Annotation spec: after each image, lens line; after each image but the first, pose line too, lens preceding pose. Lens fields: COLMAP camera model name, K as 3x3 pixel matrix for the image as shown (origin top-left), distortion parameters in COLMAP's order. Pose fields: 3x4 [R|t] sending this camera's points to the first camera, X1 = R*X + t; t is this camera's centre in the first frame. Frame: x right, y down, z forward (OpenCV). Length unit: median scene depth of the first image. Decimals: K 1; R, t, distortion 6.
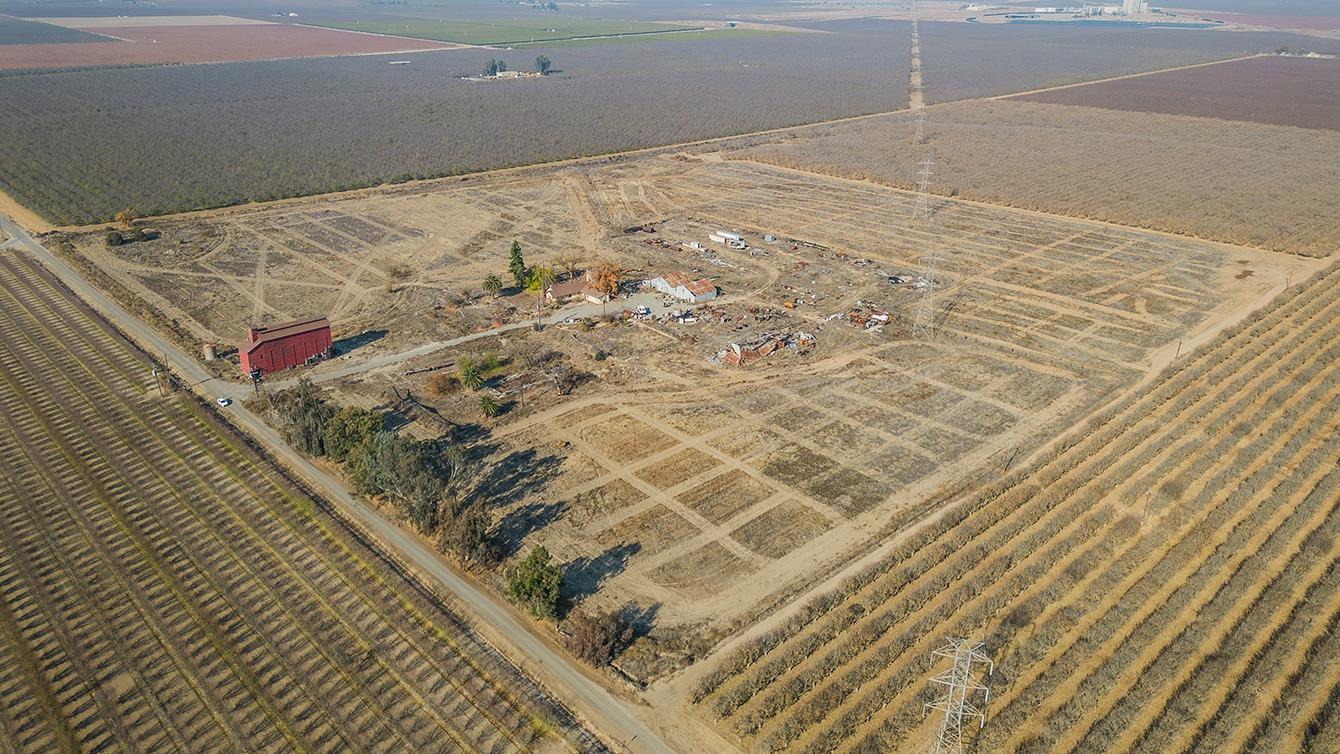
lens RADIAL K [[939.8, 0, 663.6], [0, 939.8, 372.3], [0, 0, 1]] dist [0.083541, -0.070963]
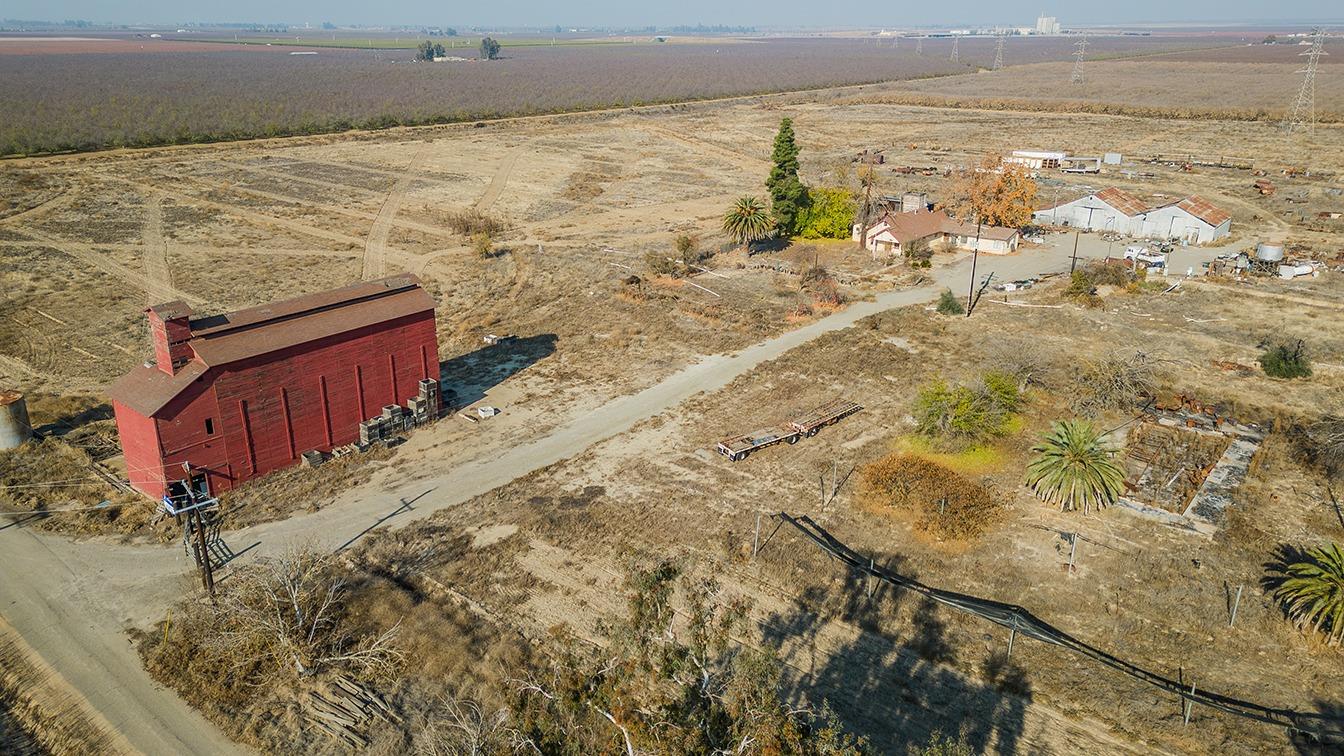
lens RADIAL K [[942.6, 0, 665.6], [0, 942.6, 373.3], [0, 0, 1]] dist [0.083541, -0.070963]
pose [[0.992027, -0.053218, 0.114234, -0.268410], [0.058761, 0.997225, -0.045711, -0.009440], [-0.111484, 0.052059, 0.992402, 0.594839]]
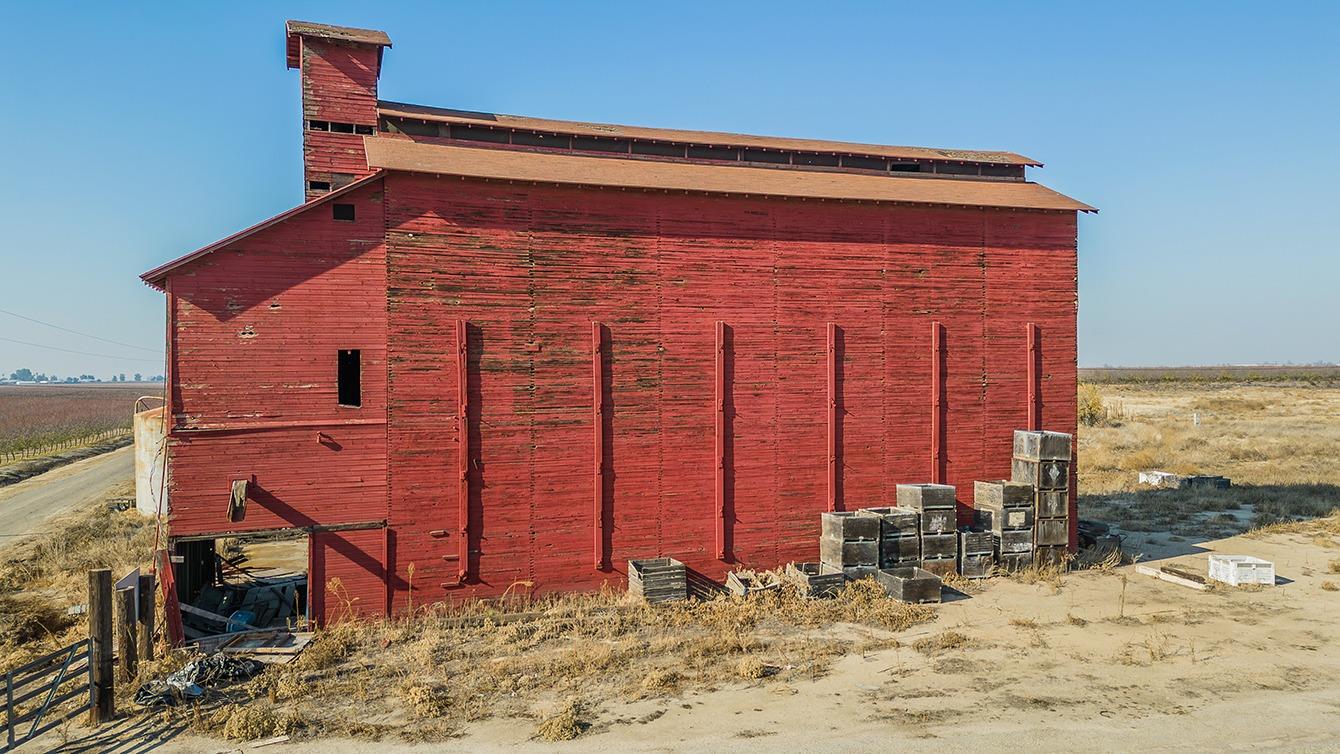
lens RADIAL K [[939.8, 0, 663.6], [0, 939.8, 372.3], [0, 0, 1]] dist [0.083541, -0.070963]
pose [[0.916611, -0.016698, -0.399432, -0.300137], [-0.140681, 0.921750, -0.361366, 0.006619], [0.374210, 0.387424, 0.842537, 0.772413]]
